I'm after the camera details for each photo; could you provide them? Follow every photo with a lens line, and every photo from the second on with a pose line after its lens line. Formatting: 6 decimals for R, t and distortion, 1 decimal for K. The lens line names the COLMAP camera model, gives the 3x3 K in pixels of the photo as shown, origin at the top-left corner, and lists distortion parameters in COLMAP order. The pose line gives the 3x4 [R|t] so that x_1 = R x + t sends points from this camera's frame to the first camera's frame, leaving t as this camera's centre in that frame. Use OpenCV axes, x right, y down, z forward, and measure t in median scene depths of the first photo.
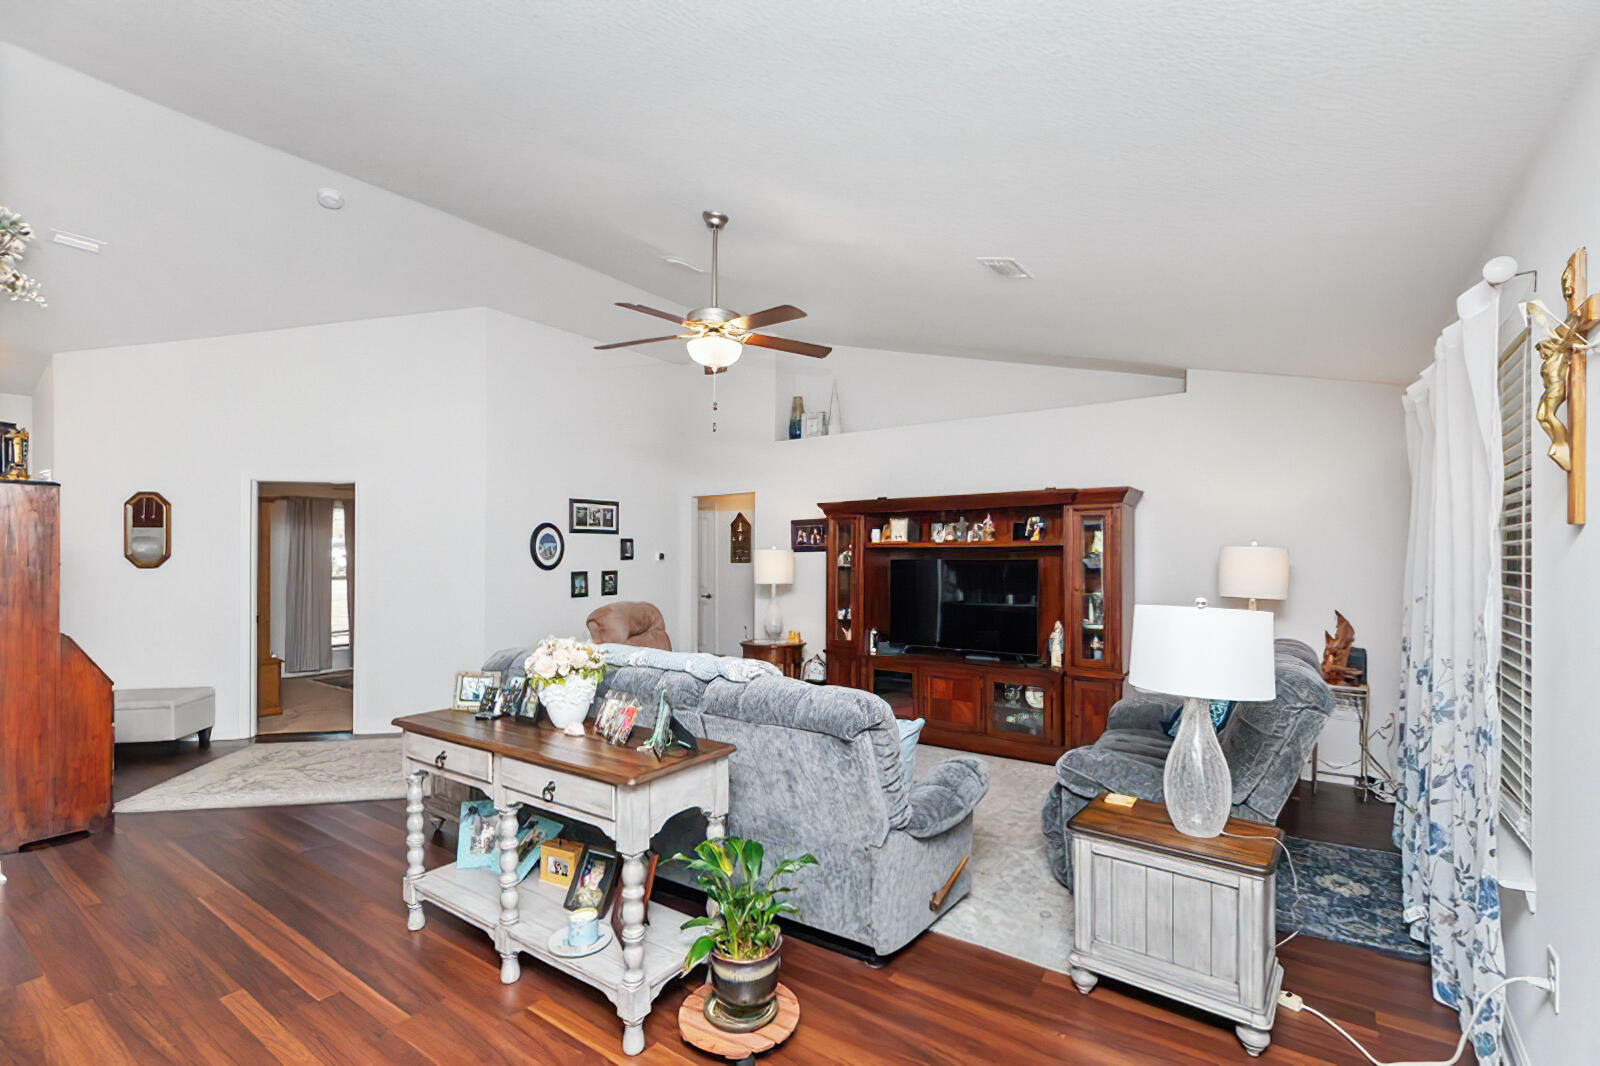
lens RADIAL K [[727.2, 0, 811.2], [0, 727.2, 555.0], [0, 0, 1]] dist [0.002395, 0.000112]
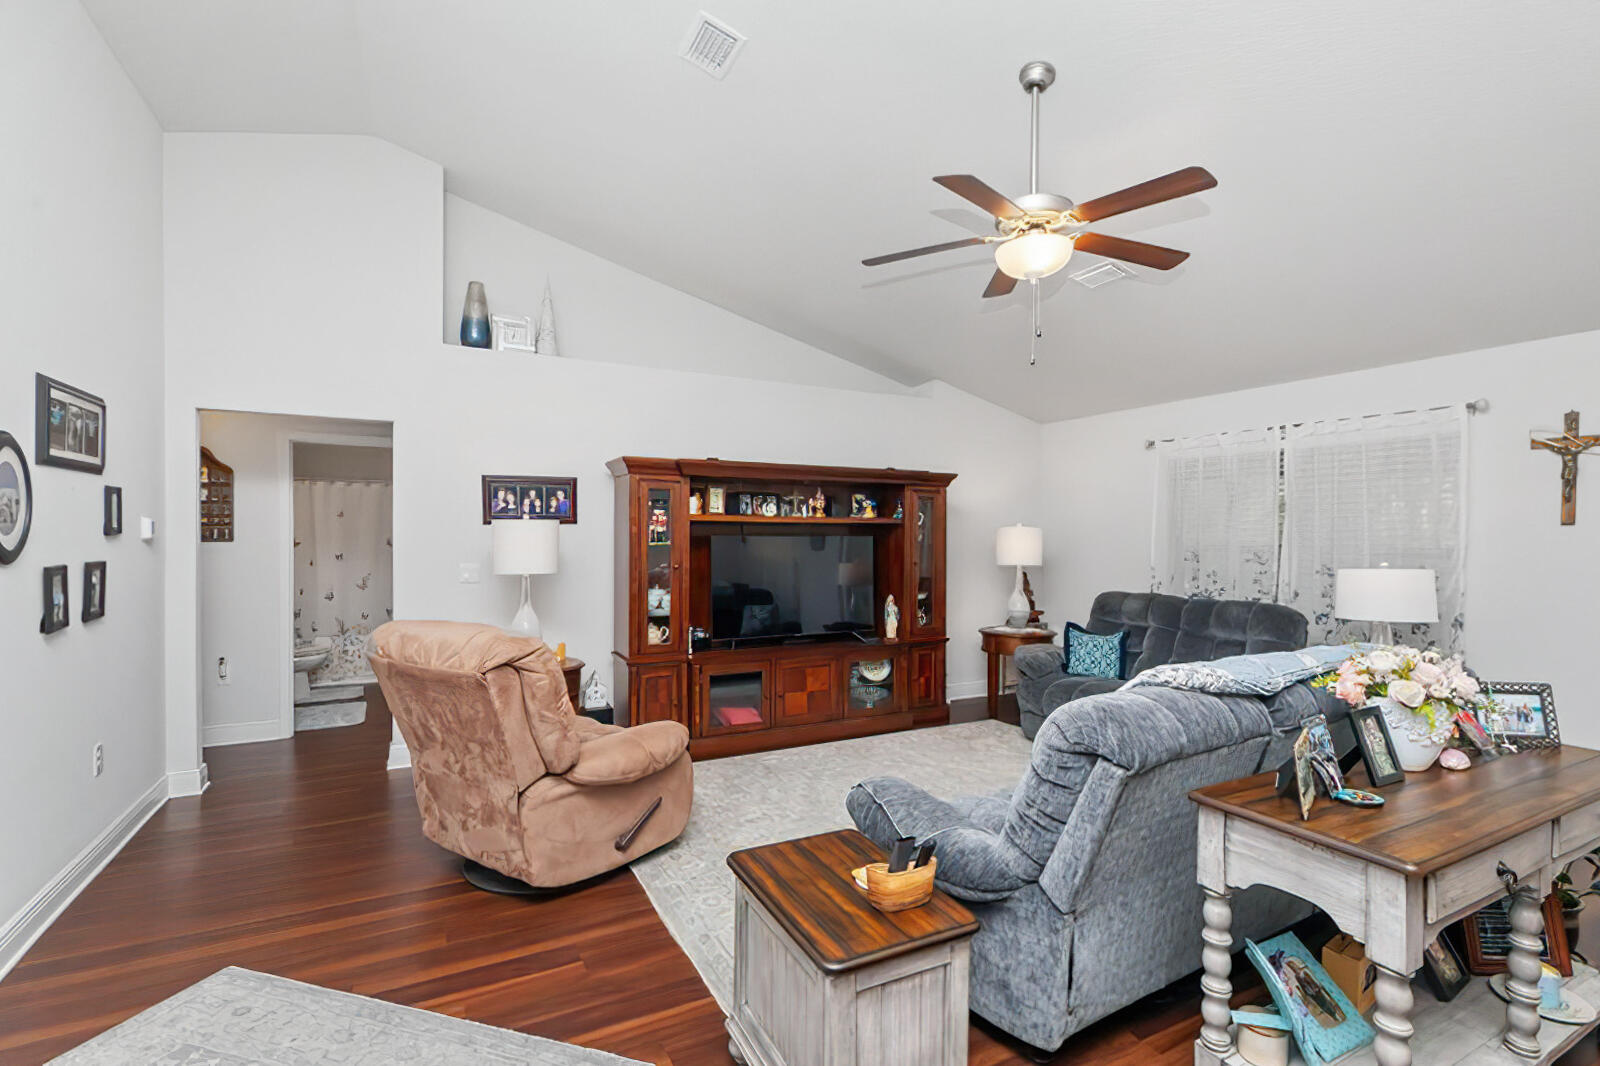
lens RADIAL K [[719.3, 0, 809.9], [0, 719.3, 542.5], [0, 0, 1]] dist [0.001276, -0.000853]
pose [[0.446041, -0.007080, 0.894985, -0.556292], [-0.007725, 0.999901, 0.011760, 0.003040], [-0.894979, -0.012159, 0.445942, 0.550545]]
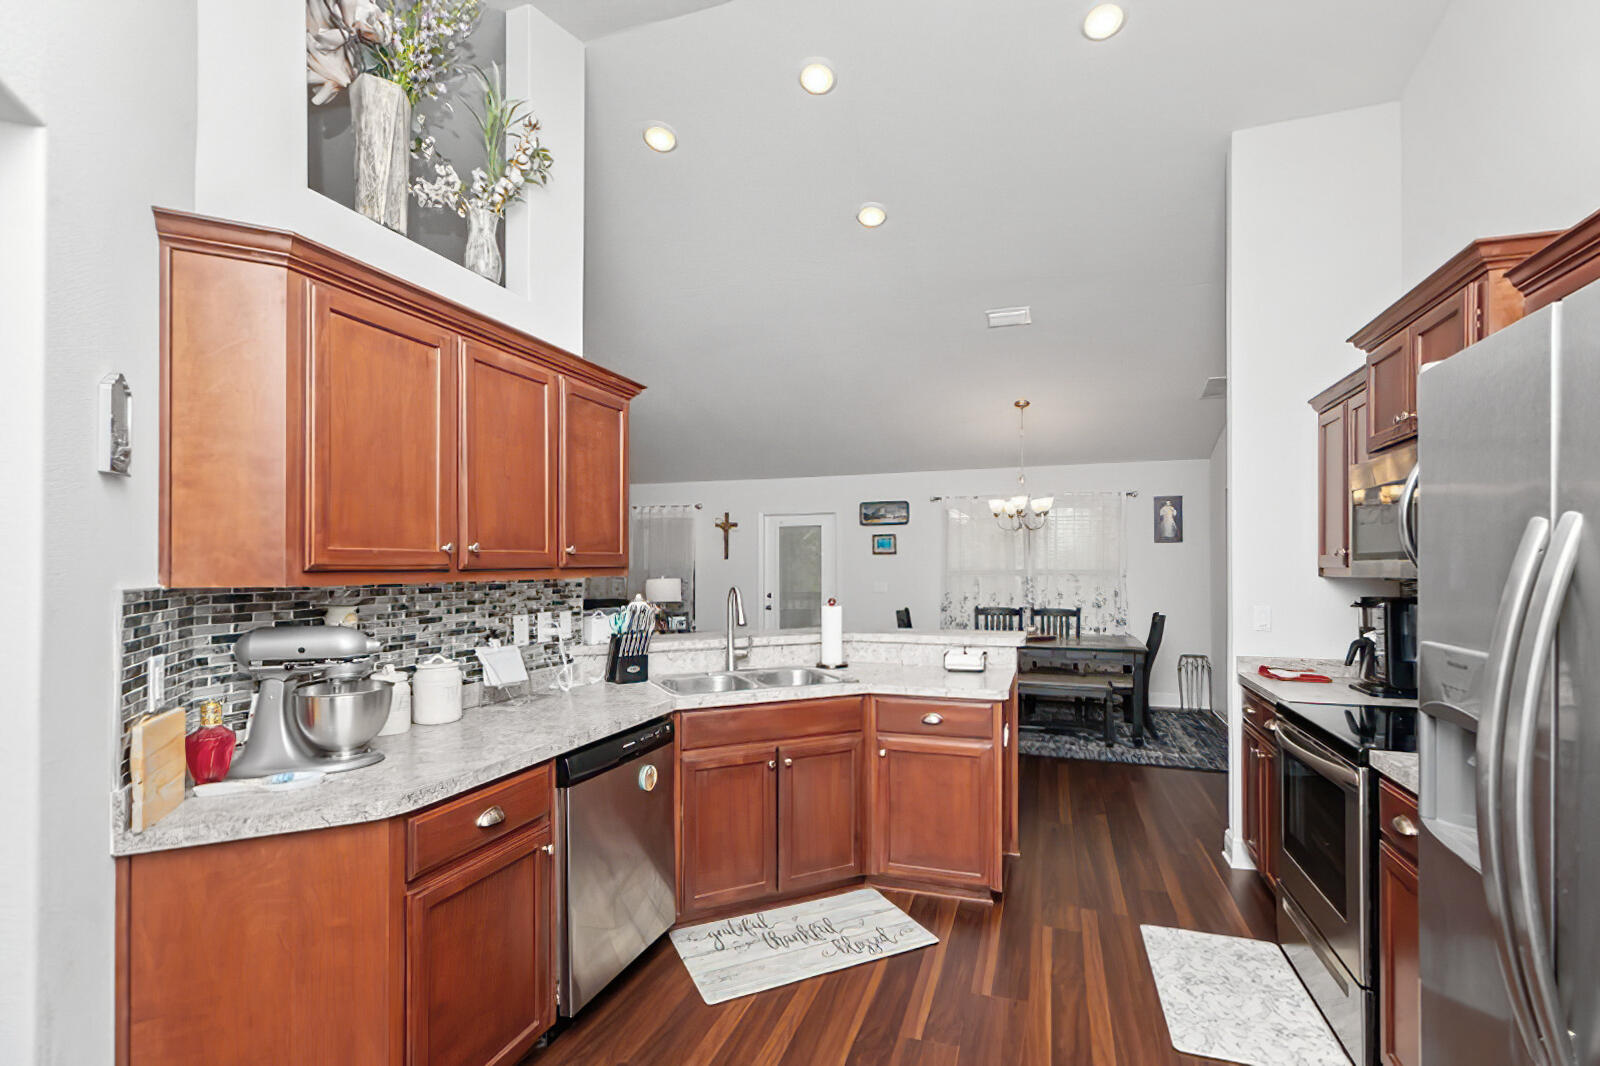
lens RADIAL K [[729.3, 0, 791.7], [0, 729.3, 555.4], [0, 0, 1]] dist [0.003031, -0.000008]
pose [[-0.280958, 0.015806, 0.959590, -1.212906], [0.001380, 0.999870, -0.016065, 0.007311], [-0.959719, -0.003189, -0.280944, 0.539775]]
